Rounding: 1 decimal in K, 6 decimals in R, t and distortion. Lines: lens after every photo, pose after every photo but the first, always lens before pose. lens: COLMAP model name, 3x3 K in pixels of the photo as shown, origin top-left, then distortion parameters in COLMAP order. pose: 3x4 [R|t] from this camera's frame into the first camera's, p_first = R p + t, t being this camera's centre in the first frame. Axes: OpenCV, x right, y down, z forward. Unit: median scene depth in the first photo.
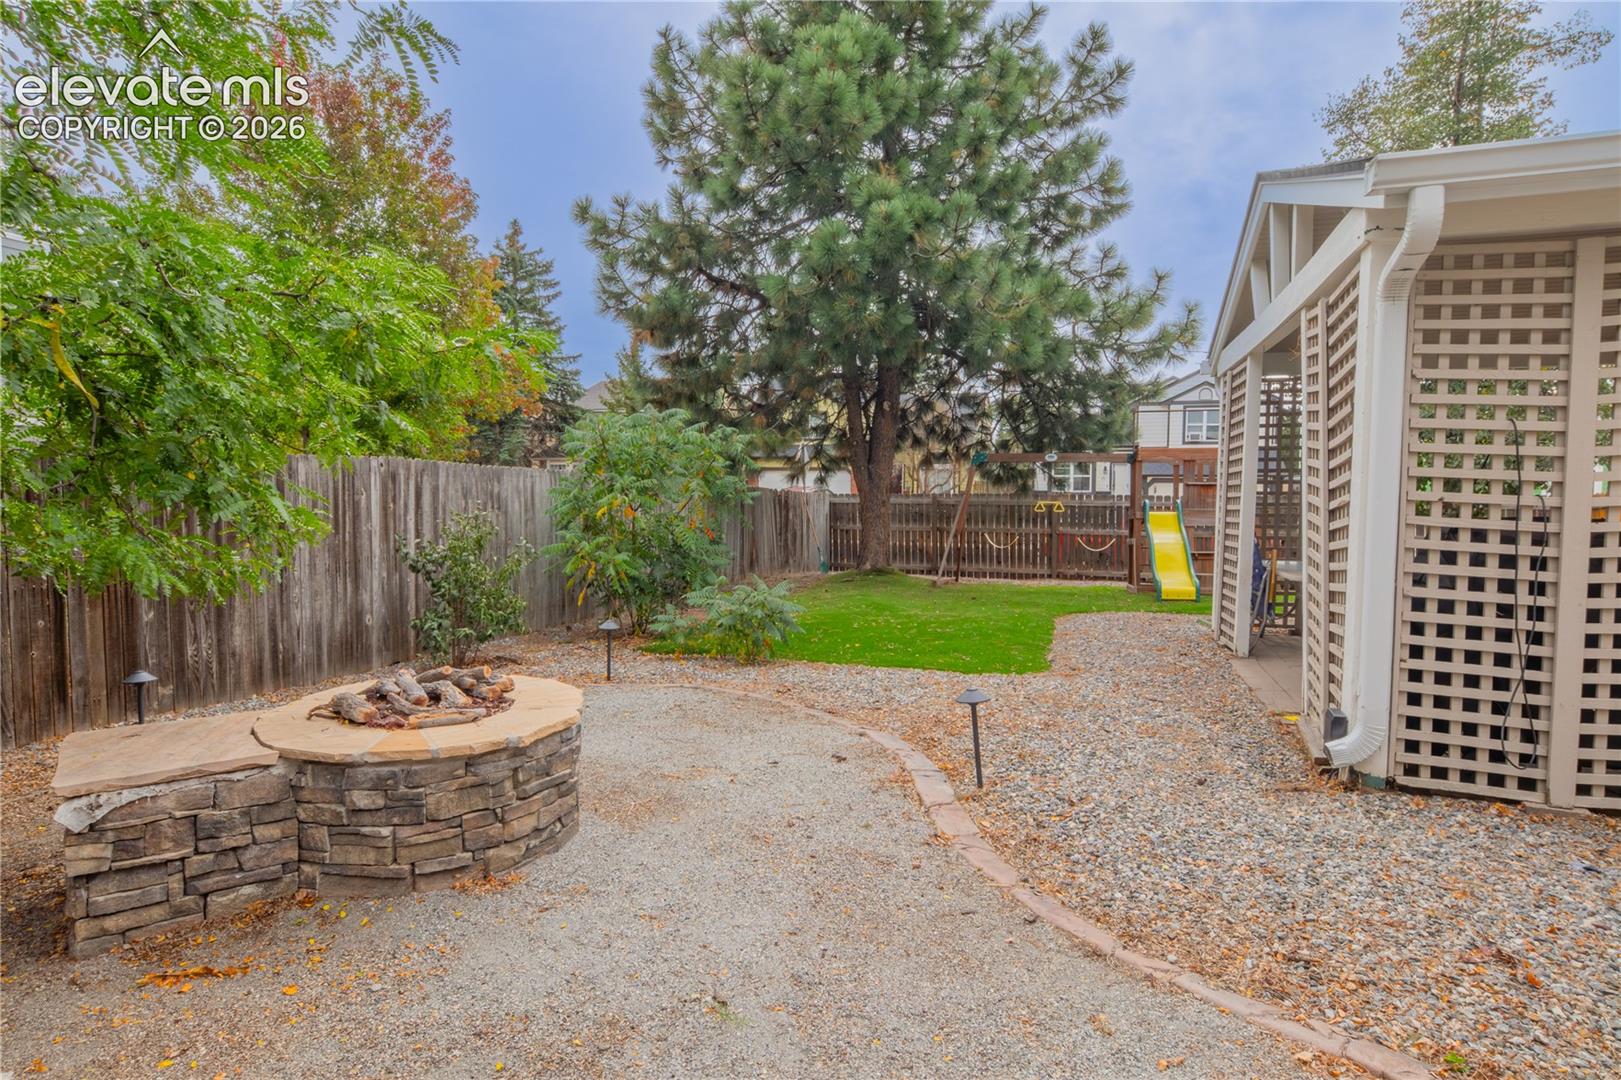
lens RADIAL K [[866.1, 0, 809.1], [0, 866.1, 540.7], [0, 0, 1]] dist [-0.006042, 0.003648]
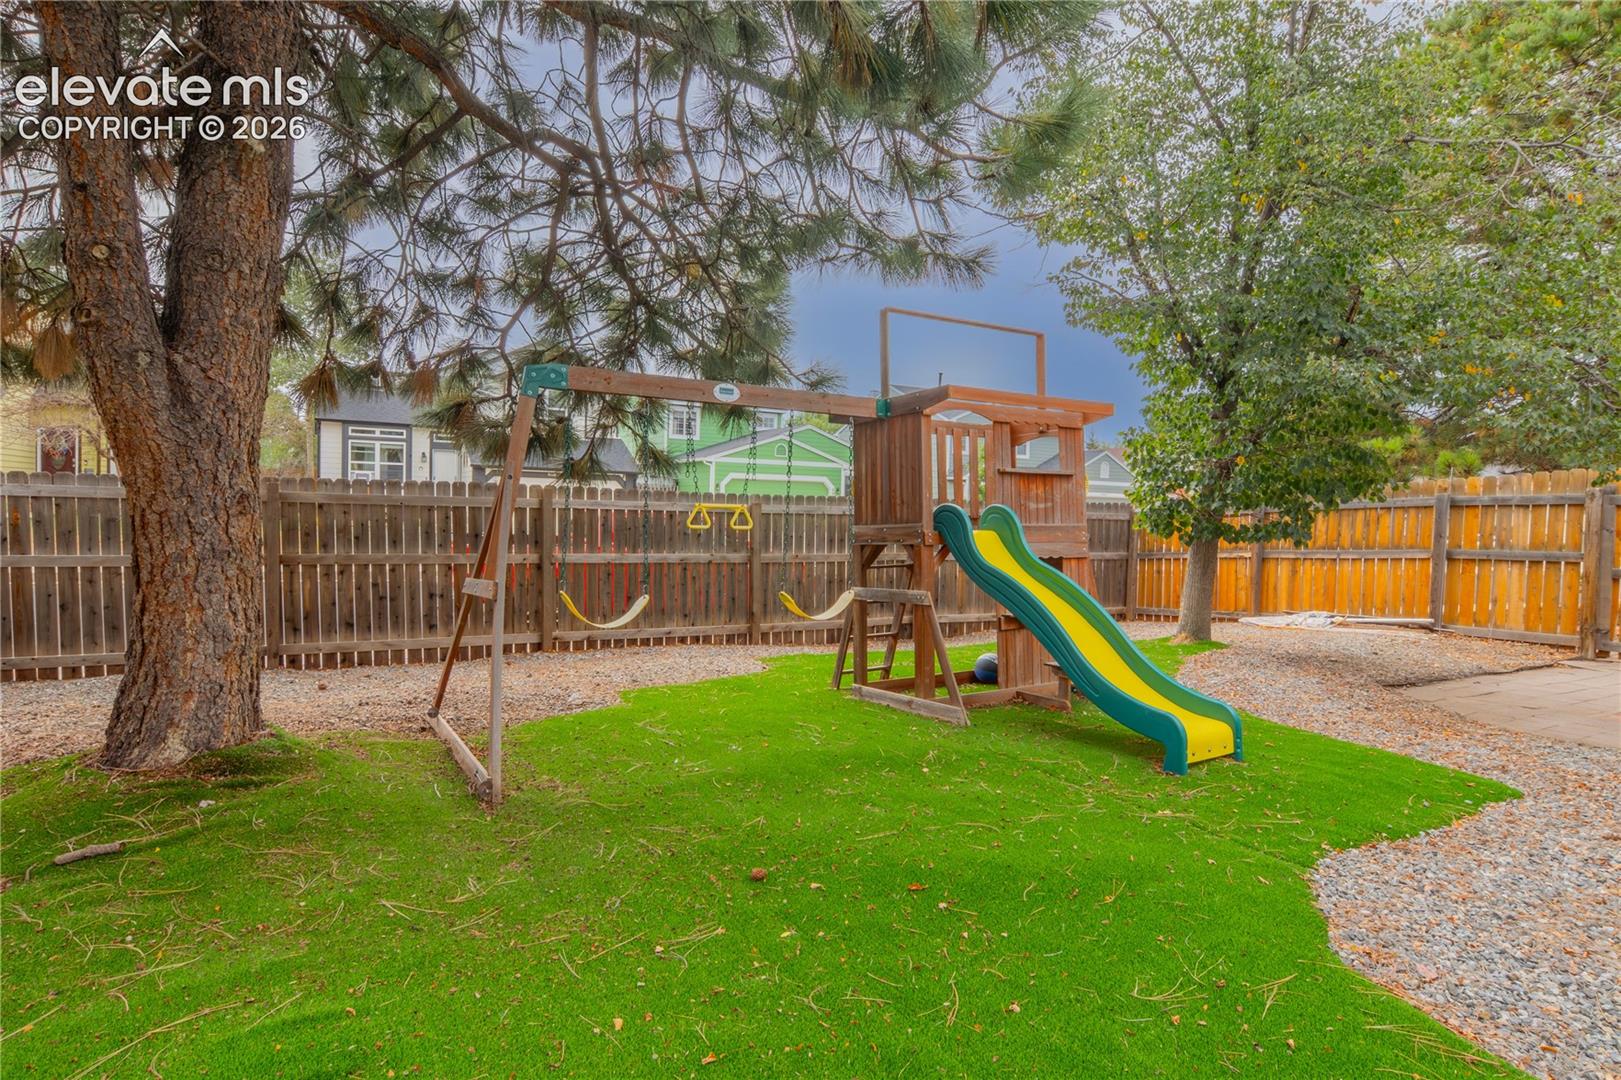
lens RADIAL K [[866.1, 0, 796.7], [0, 866.1, 542.3], [0, 0, 1]] dist [-0.006042, 0.003648]
pose [[0.677769, -0.017887, 0.735058, 0.024105], [0.014175, 0.999836, 0.011260, -0.106882], [-0.735139, 0.002788, 0.677911, 2.353446]]
